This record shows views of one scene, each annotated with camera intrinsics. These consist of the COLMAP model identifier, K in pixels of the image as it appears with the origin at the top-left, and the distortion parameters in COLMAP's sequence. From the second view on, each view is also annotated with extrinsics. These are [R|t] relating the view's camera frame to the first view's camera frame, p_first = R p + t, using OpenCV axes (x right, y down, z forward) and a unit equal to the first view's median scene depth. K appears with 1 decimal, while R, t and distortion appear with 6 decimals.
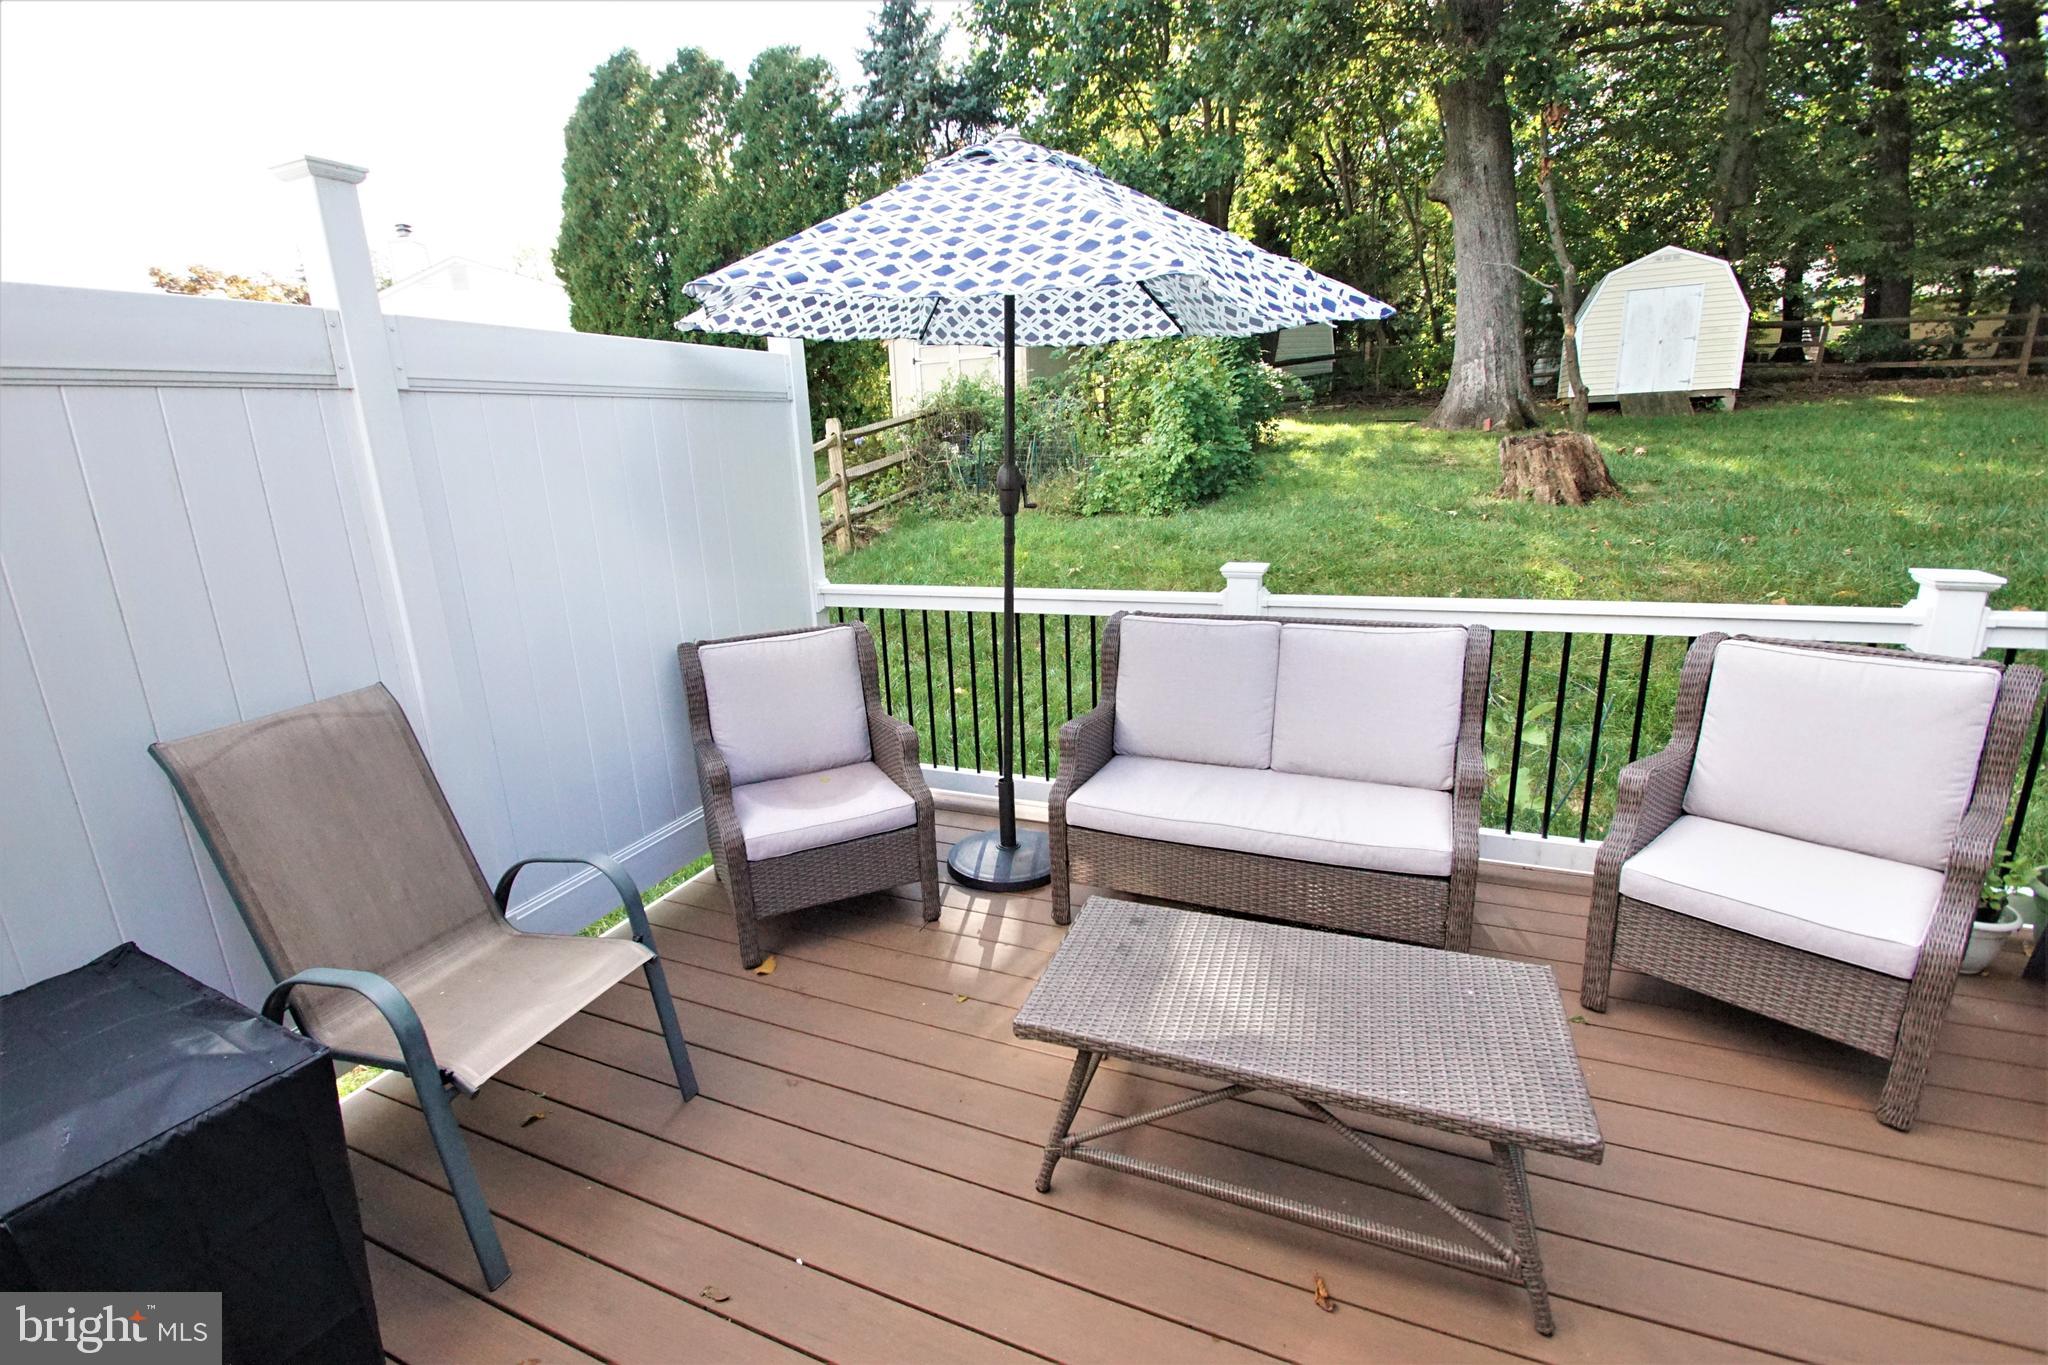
lens RADIAL K [[910.9, 0, 988.6], [0, 910.9, 684.9], [0, 0, 1]] dist [0.023585, -0.021670]
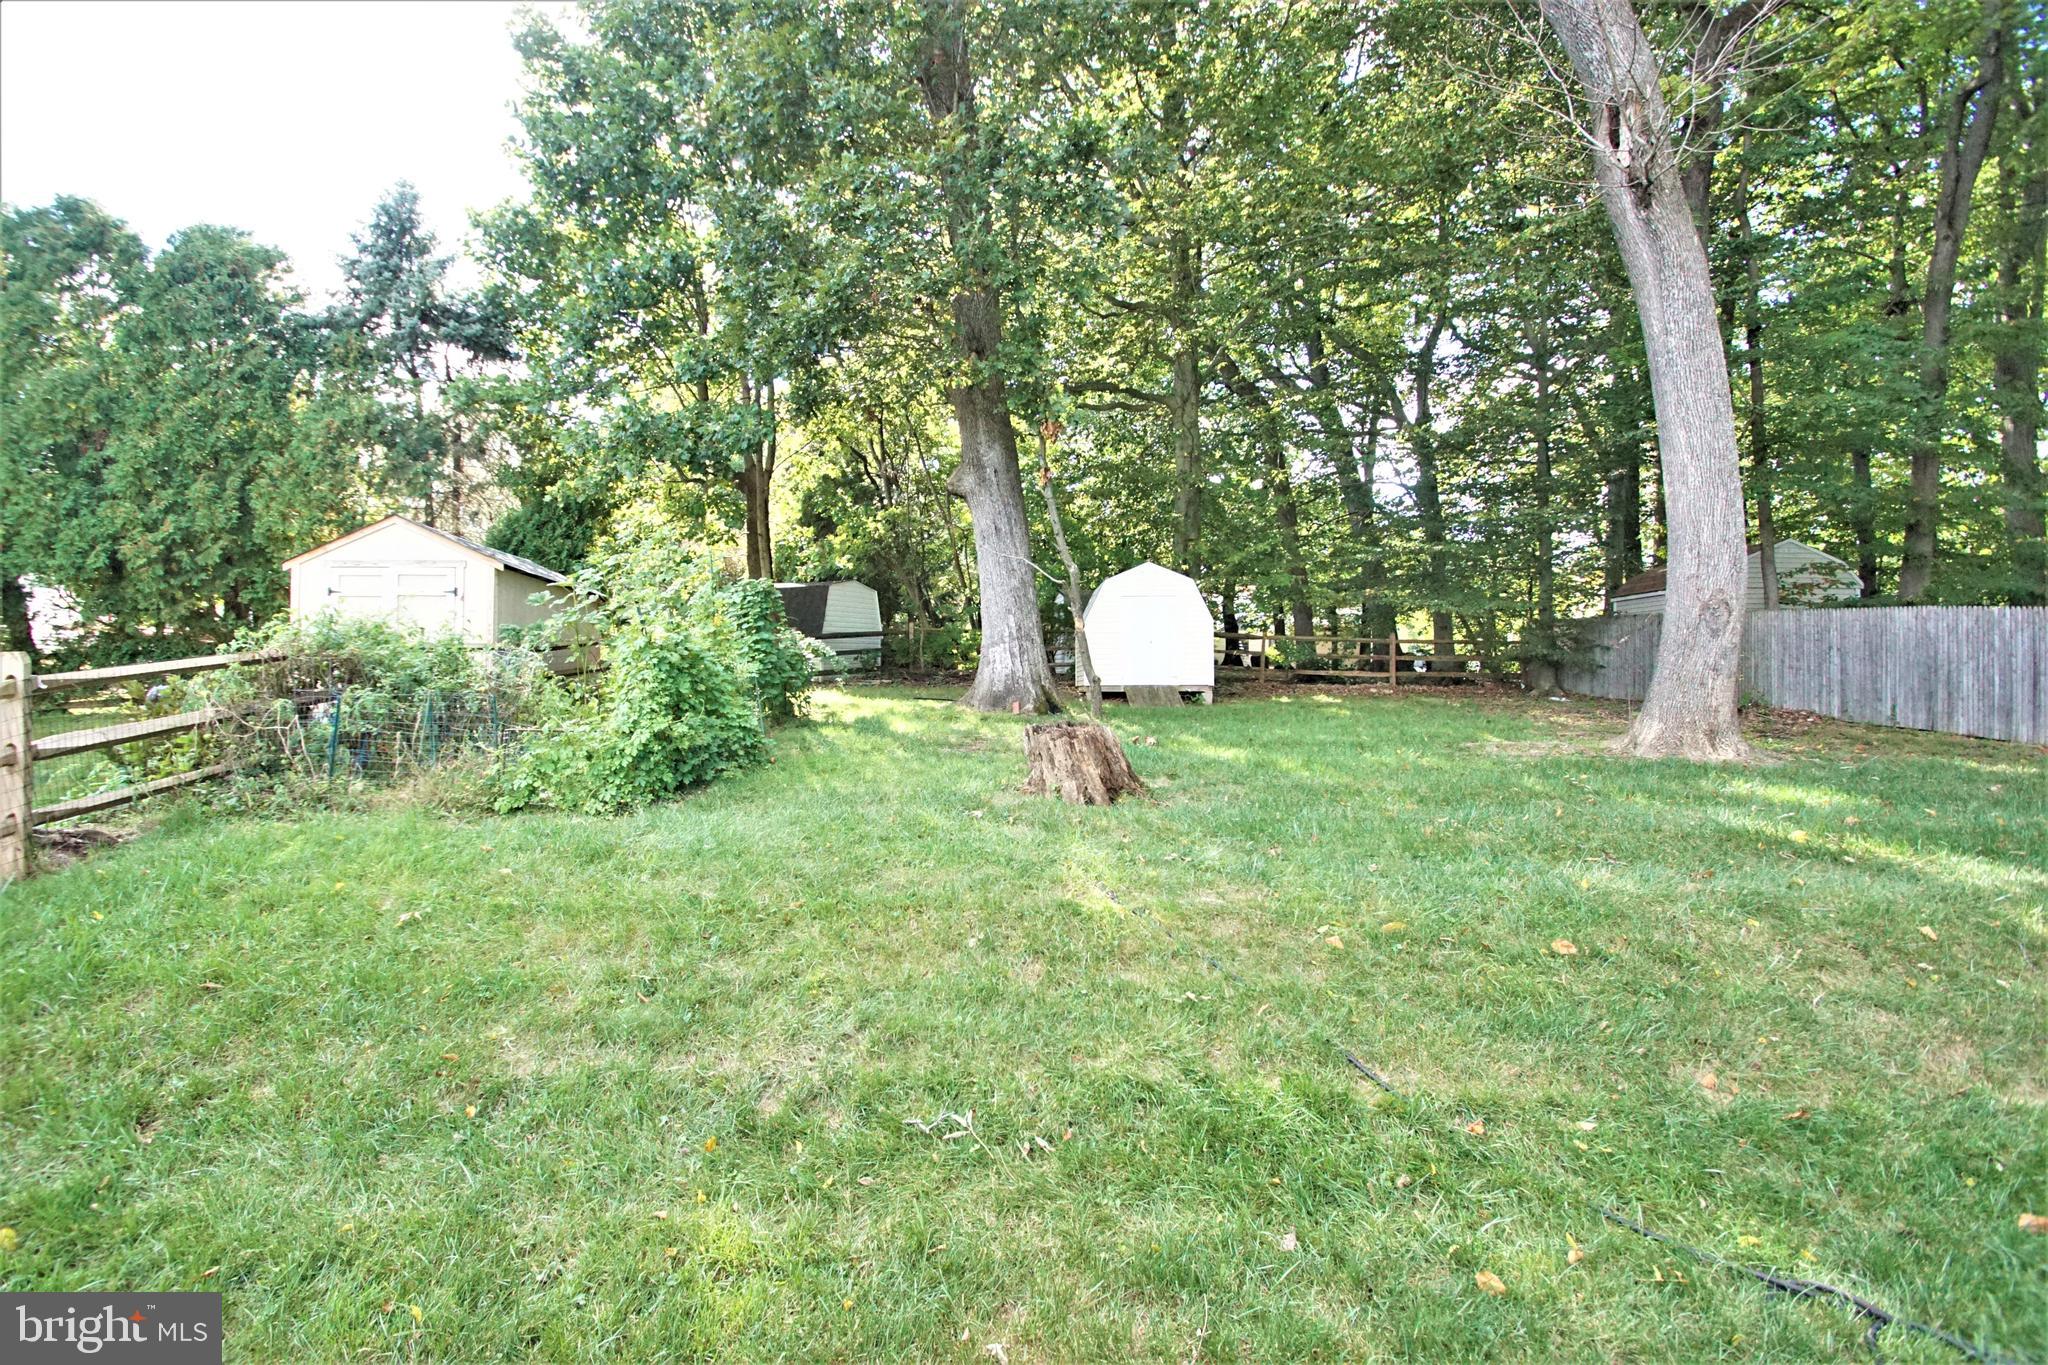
lens RADIAL K [[910.9, 0, 988.6], [0, 910.9, 684.9], [0, 0, 1]] dist [0.023585, -0.021670]
pose [[0.903889, 0.052981, 0.424473, 0.097826], [0.068351, 0.961663, -0.265581, -0.048520], [-0.422270, 0.269069, 0.865615, 0.154985]]
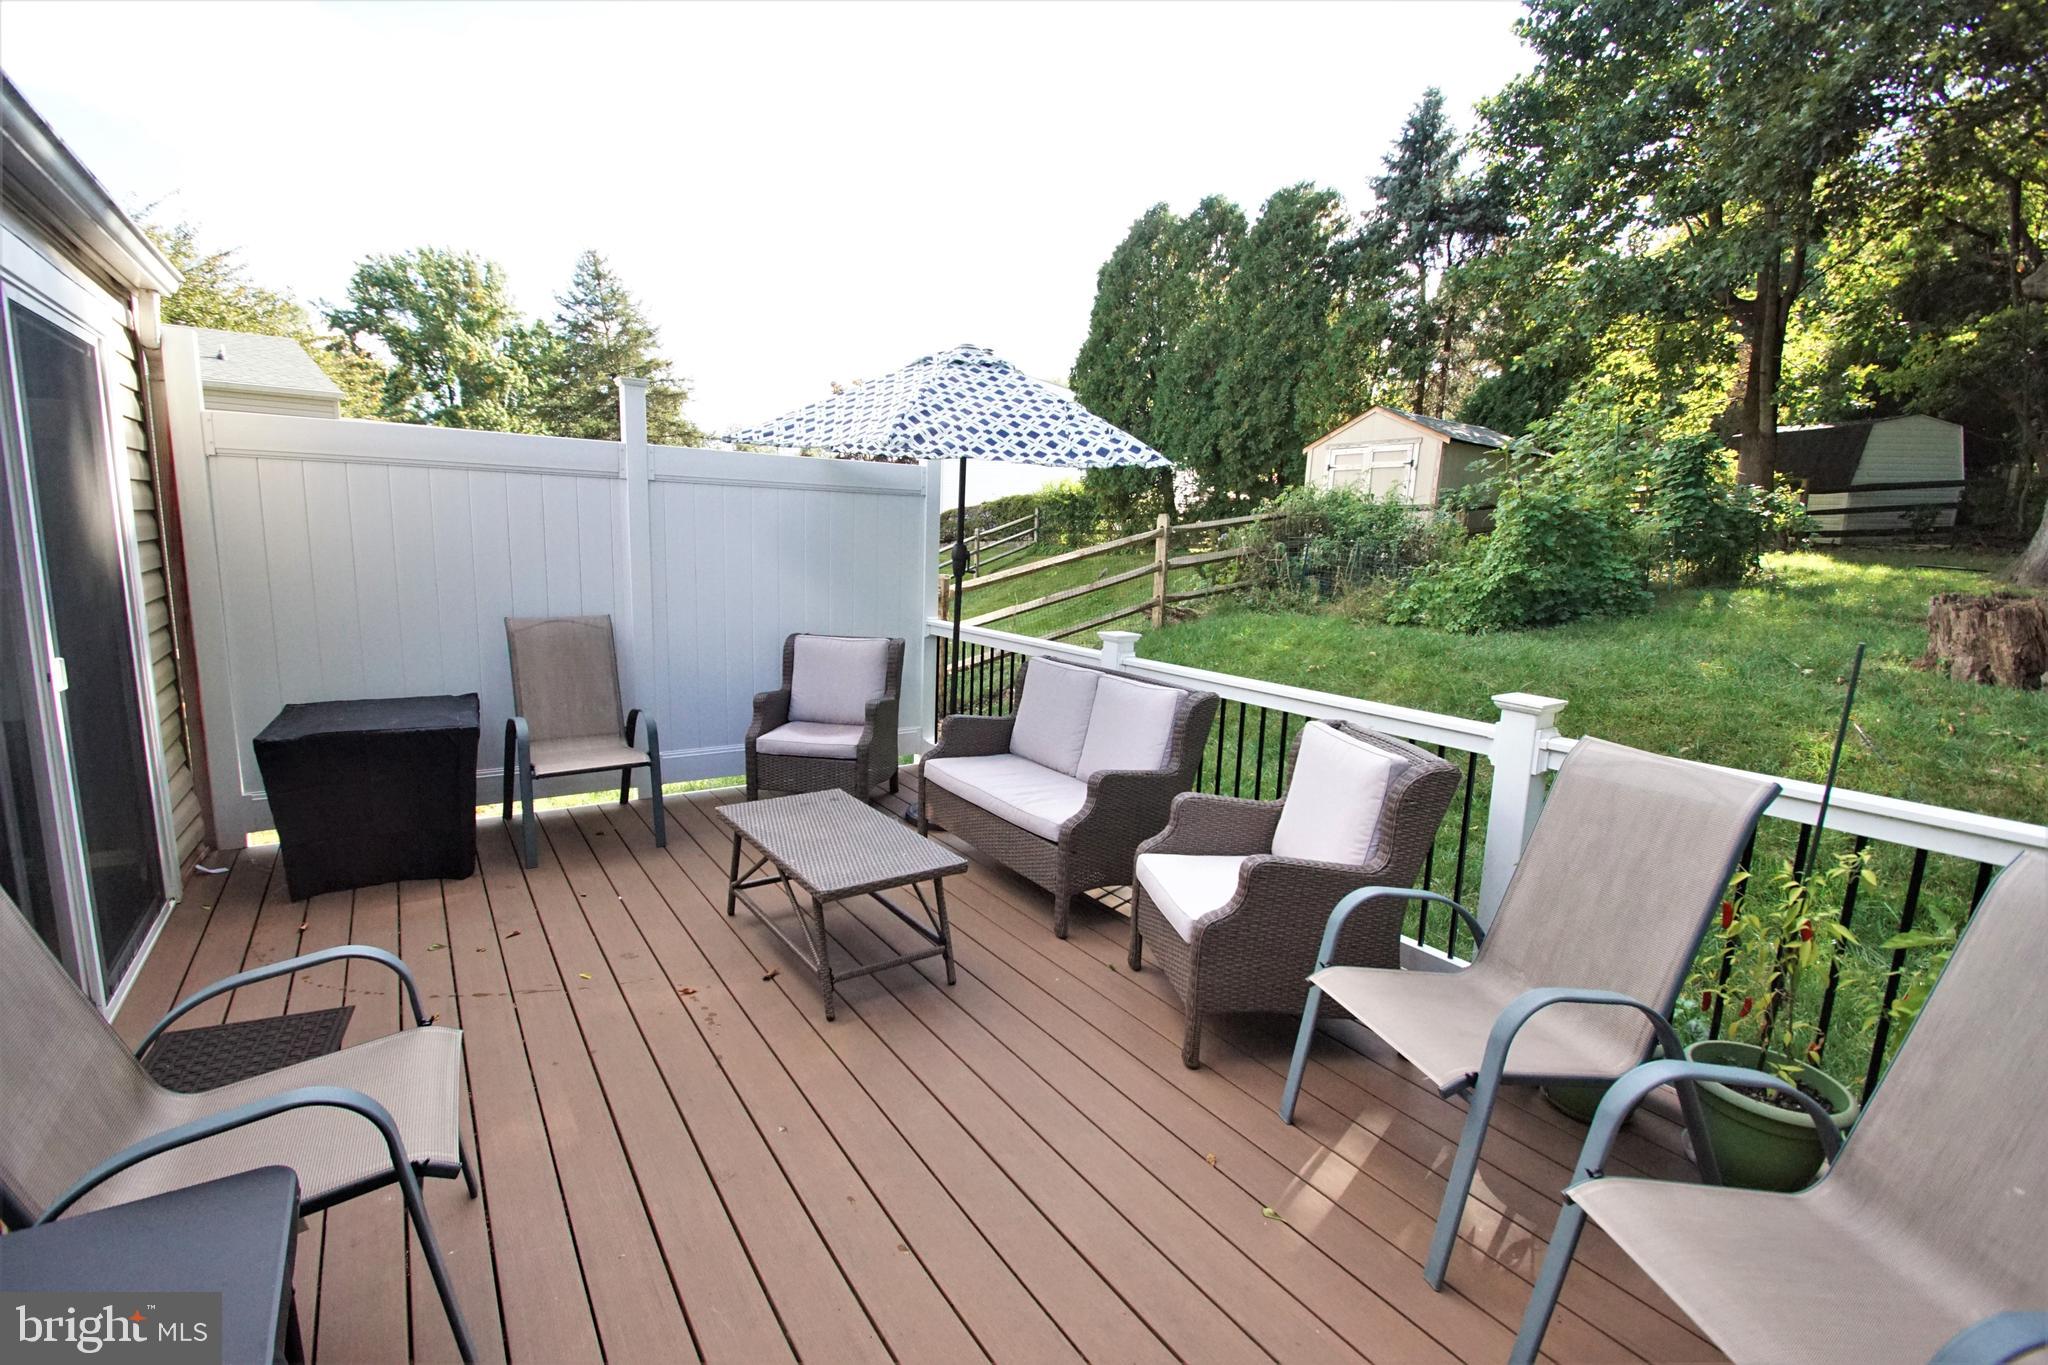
lens RADIAL K [[910.9, 0, 988.6], [0, 910.9, 684.9], [0, 0, 1]] dist [0.023585, -0.021670]
pose [[0.839793, 0.162167, -0.518121, 0.185260], [-0.211104, 0.976784, -0.036442, 0.007395], [0.500183, 0.139982, 0.854531, -0.051827]]
